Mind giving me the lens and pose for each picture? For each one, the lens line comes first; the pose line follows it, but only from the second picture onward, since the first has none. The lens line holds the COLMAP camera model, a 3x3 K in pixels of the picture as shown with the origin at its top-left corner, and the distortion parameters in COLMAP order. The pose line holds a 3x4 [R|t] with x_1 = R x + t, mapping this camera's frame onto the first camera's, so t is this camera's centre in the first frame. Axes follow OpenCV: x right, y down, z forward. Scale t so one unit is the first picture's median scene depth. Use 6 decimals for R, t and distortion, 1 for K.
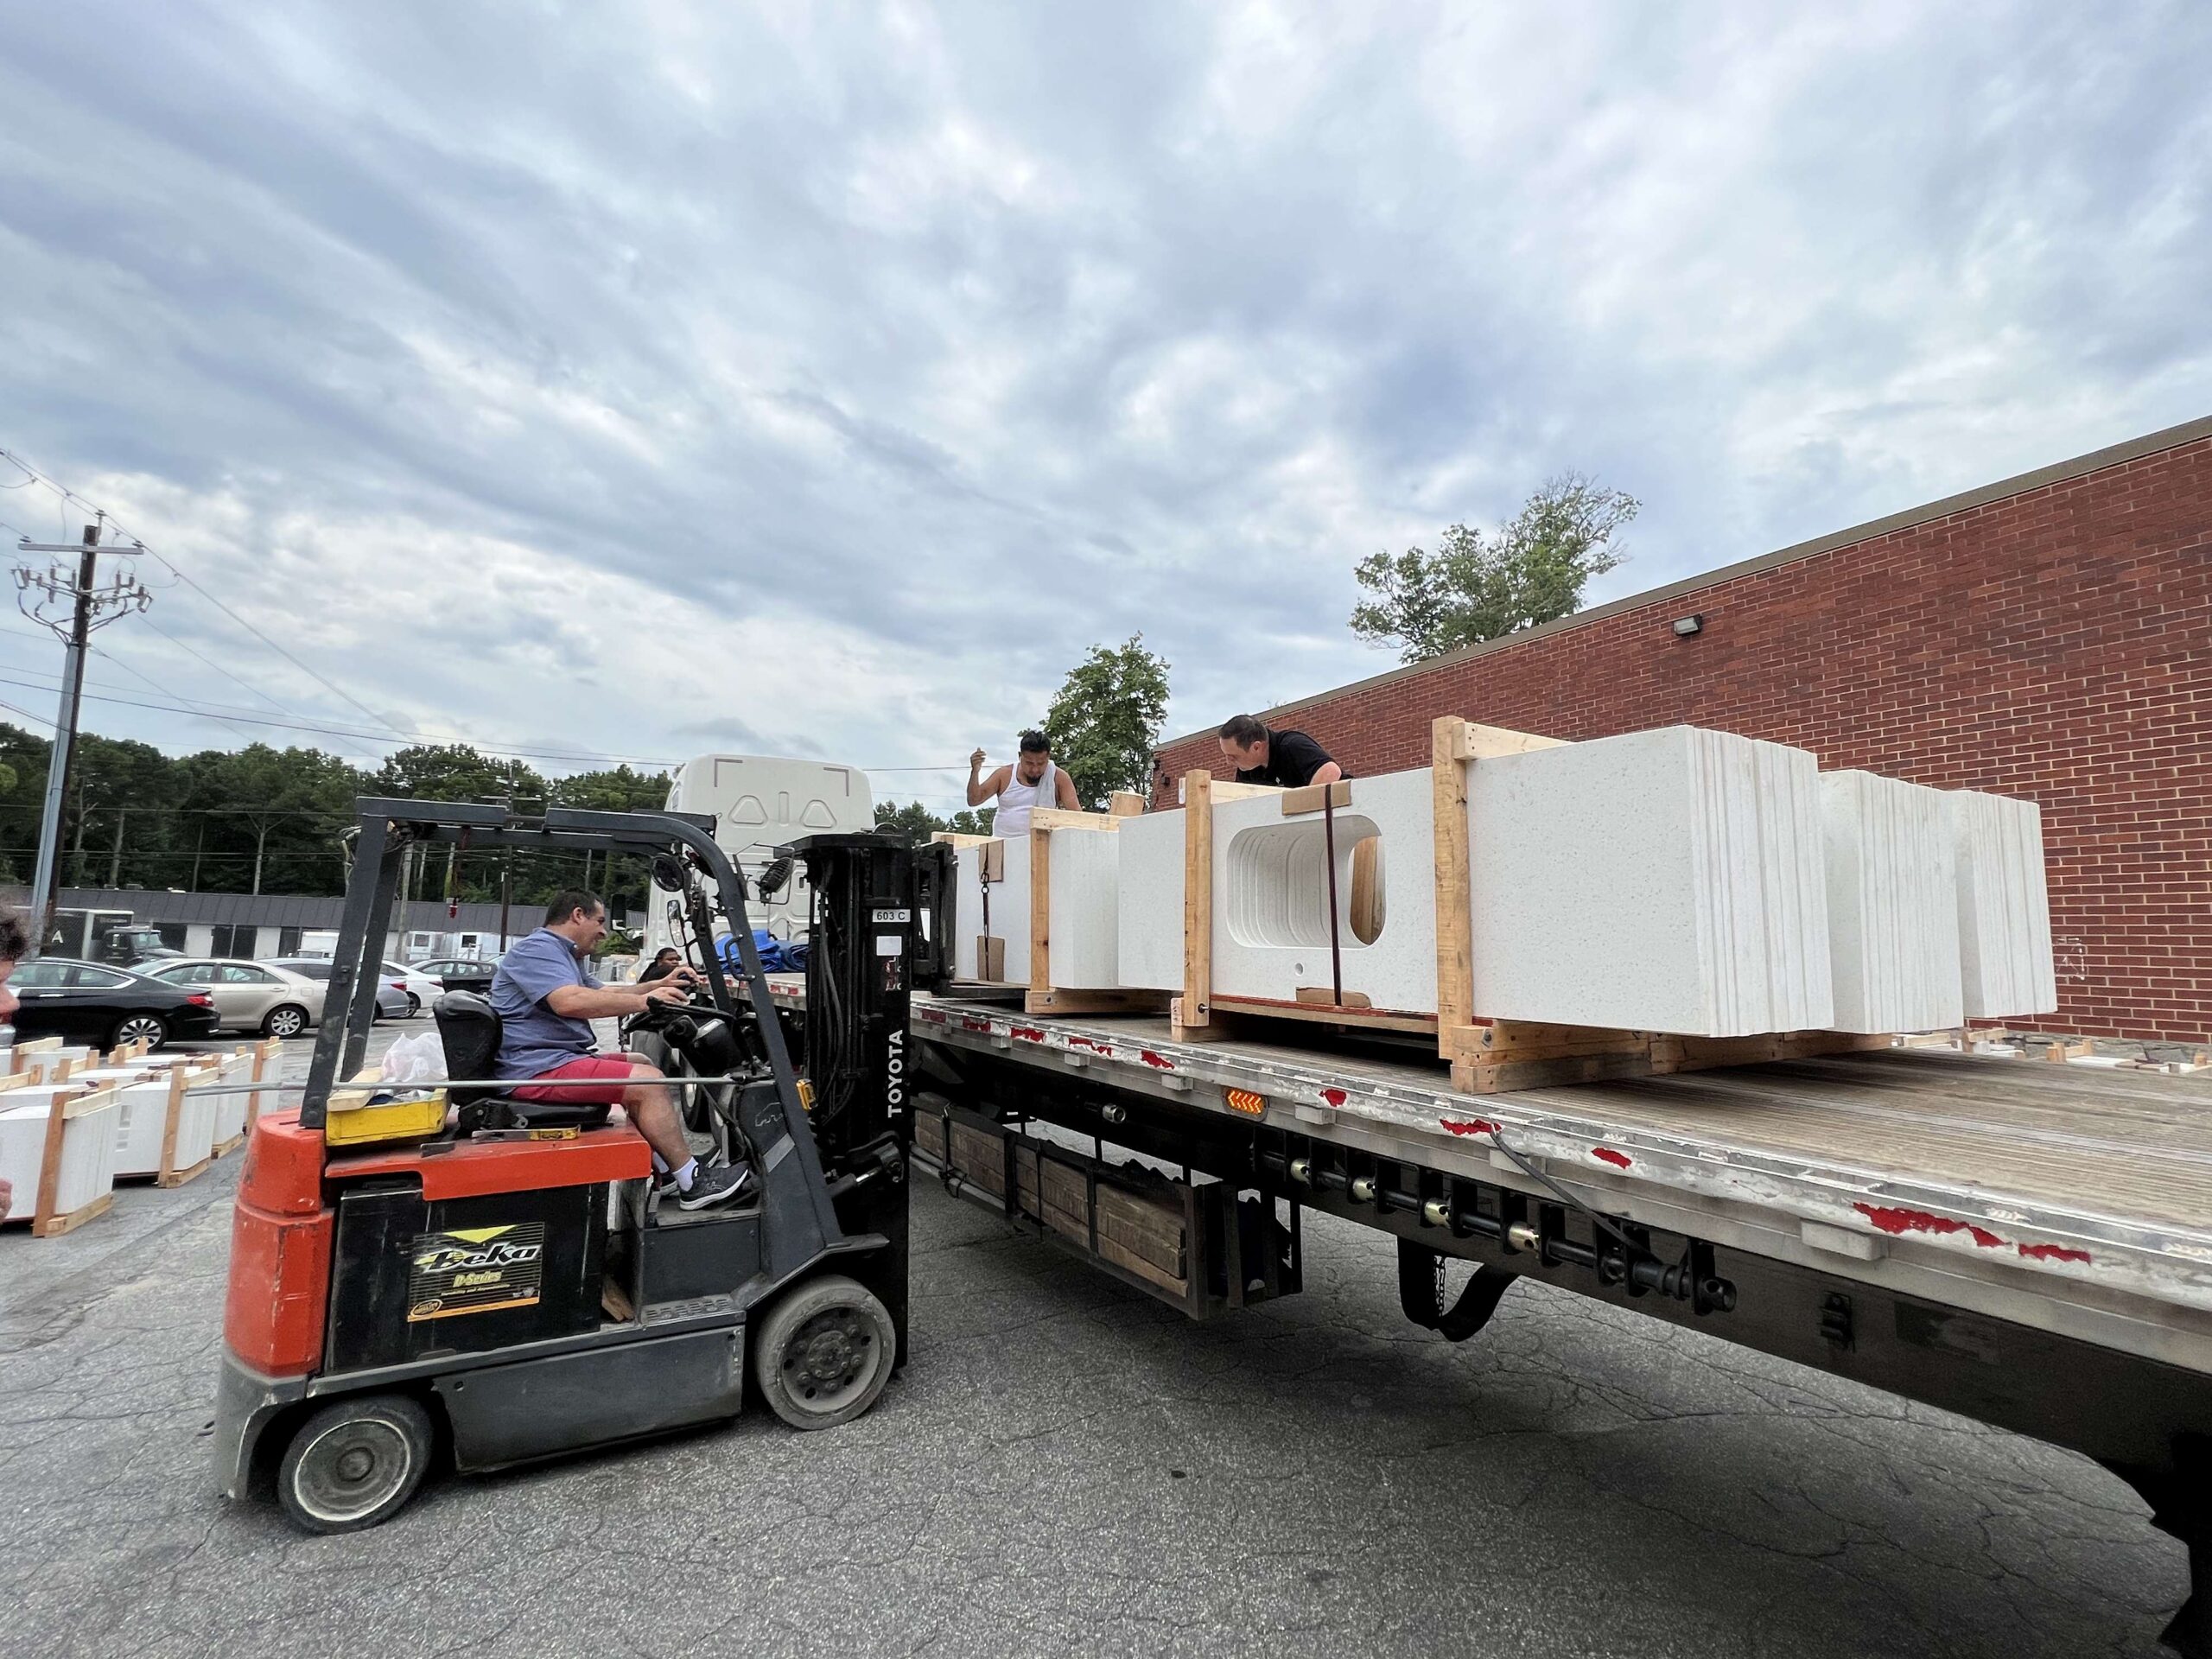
lens RADIAL K [[1021.7, 0, 1106.0], [0, 1021.7, 829.5], [0, 0, 1]] dist [0.000321, 0.011146]
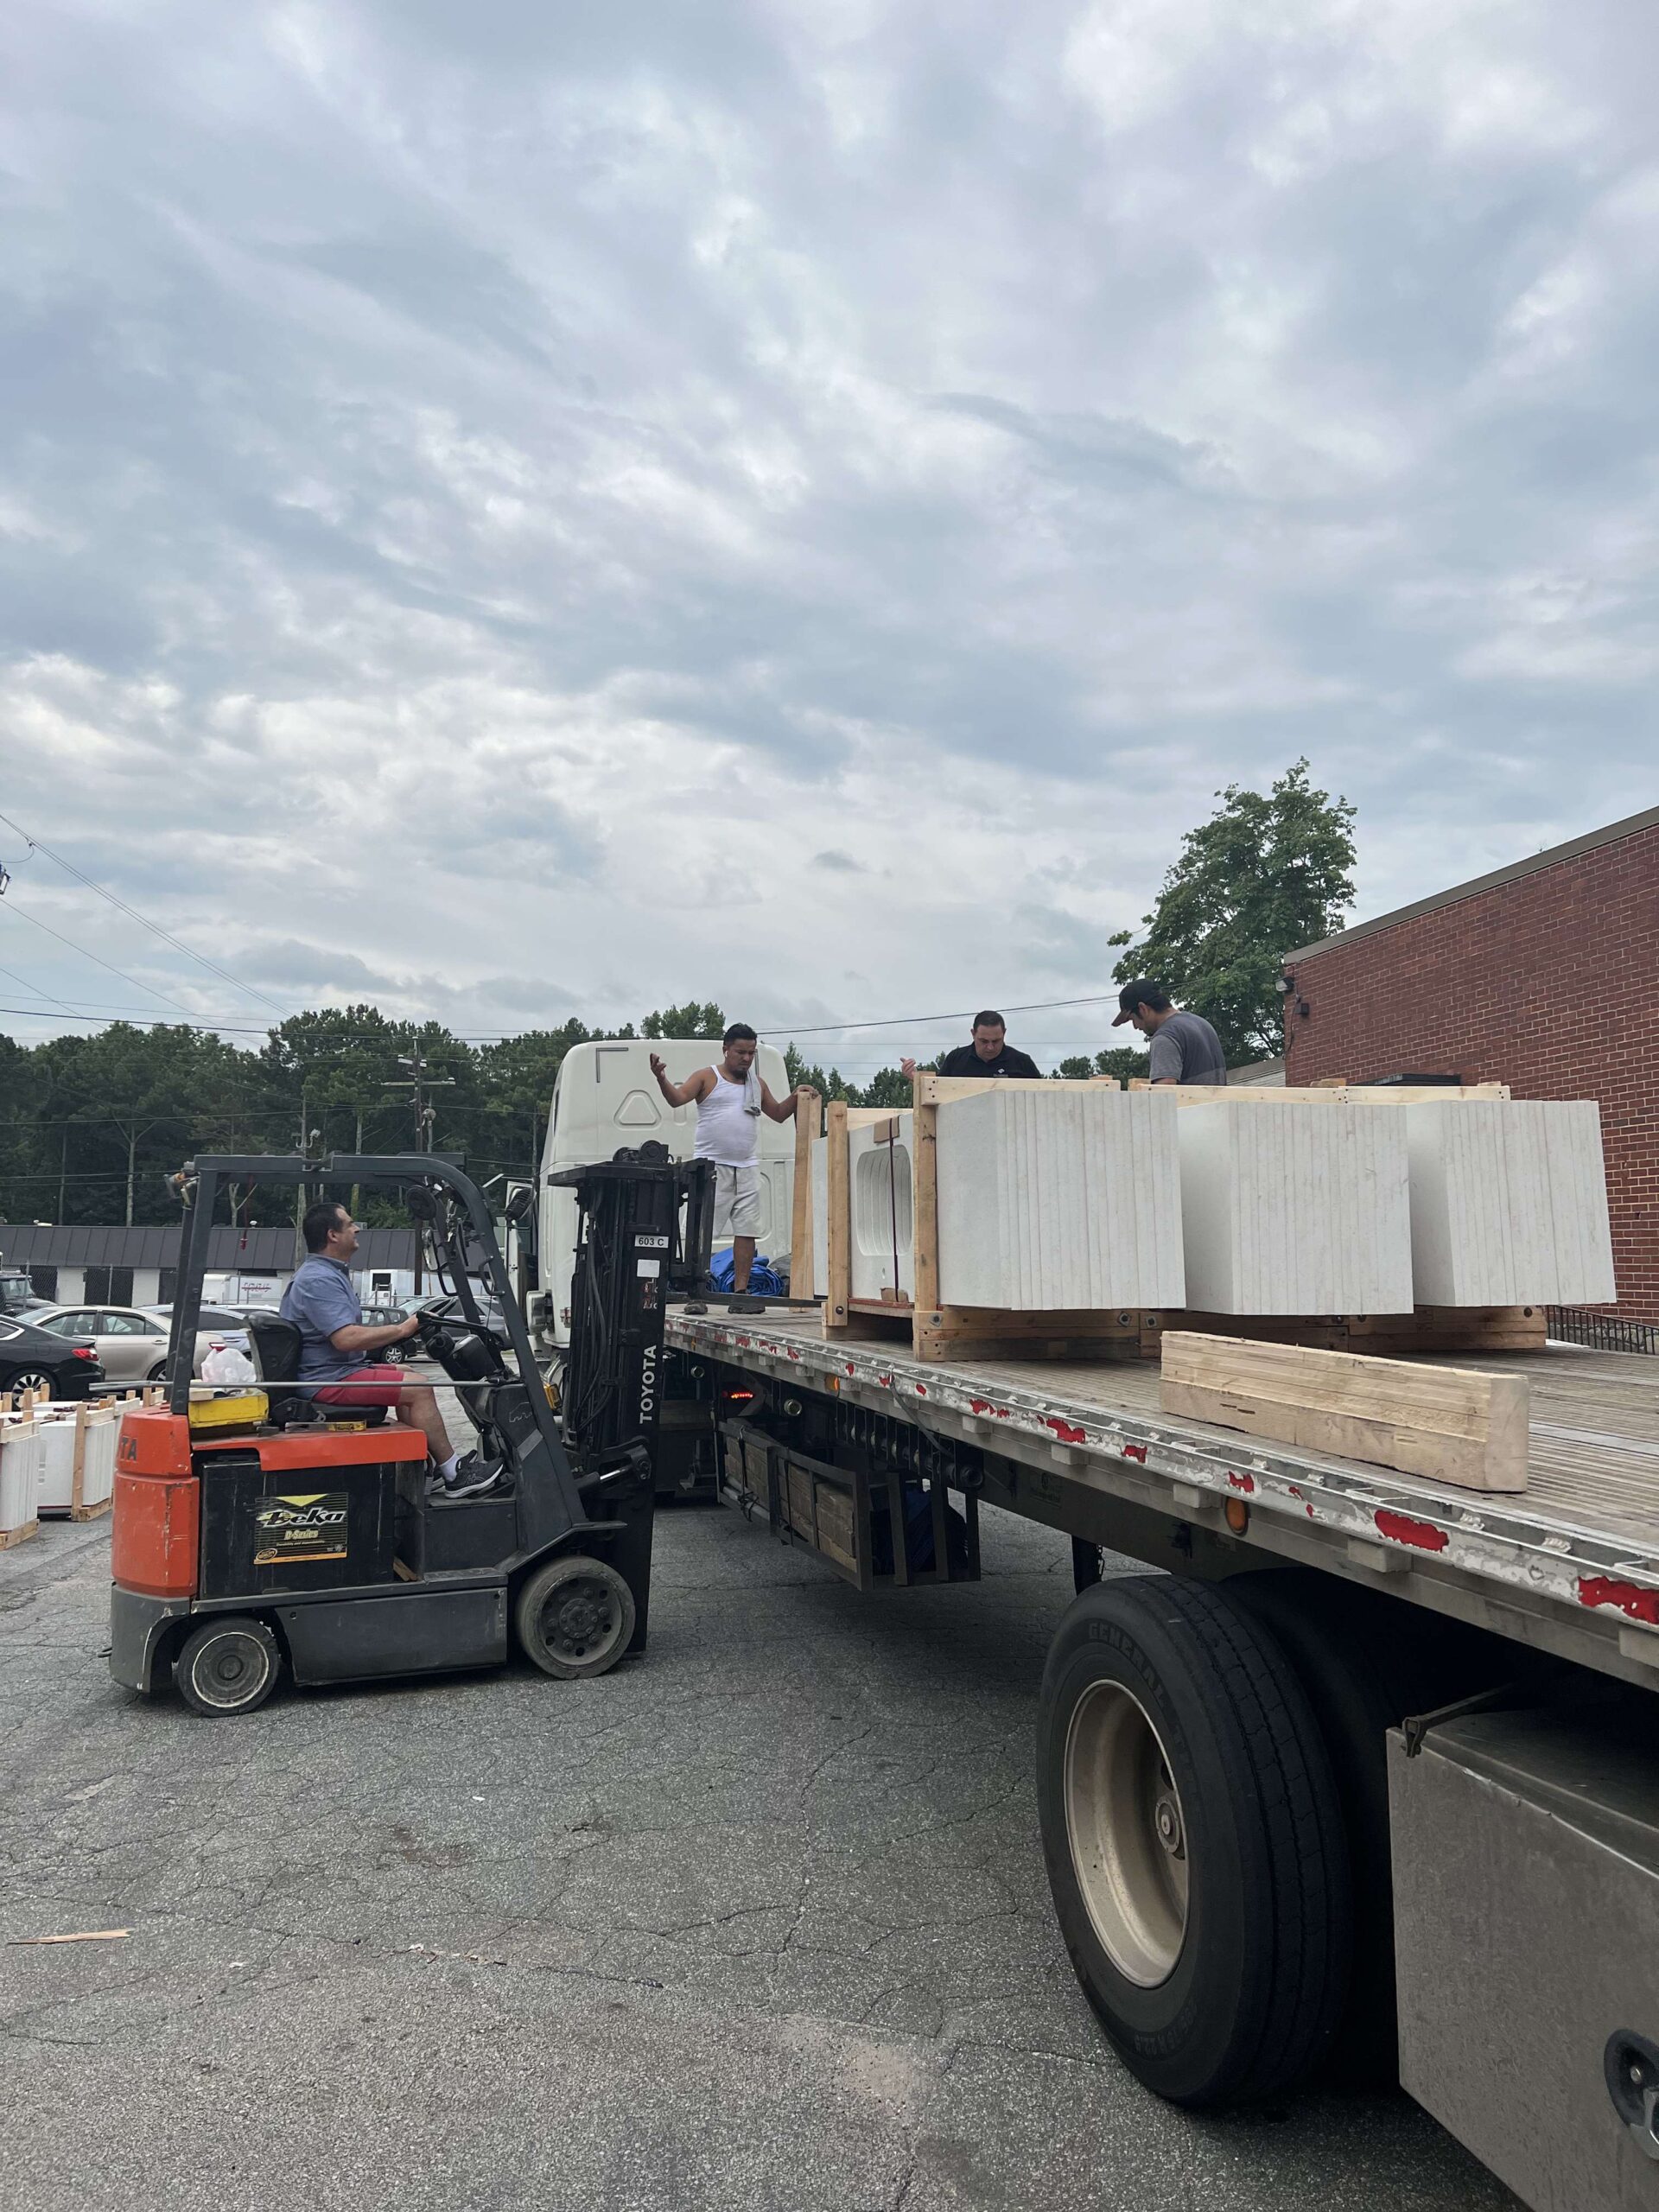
lens RADIAL K [[1676.7, 0, 829.5], [0, 1676.7, 1106.0], [0, 0, 1]] dist [0.067404, -0.002255]
pose [[0.954913, -0.050142, -0.292622, 0.490554], [0.053907, 0.998534, 0.004811, -0.048853], [0.291952, -0.020369, 0.956216, -0.604554]]
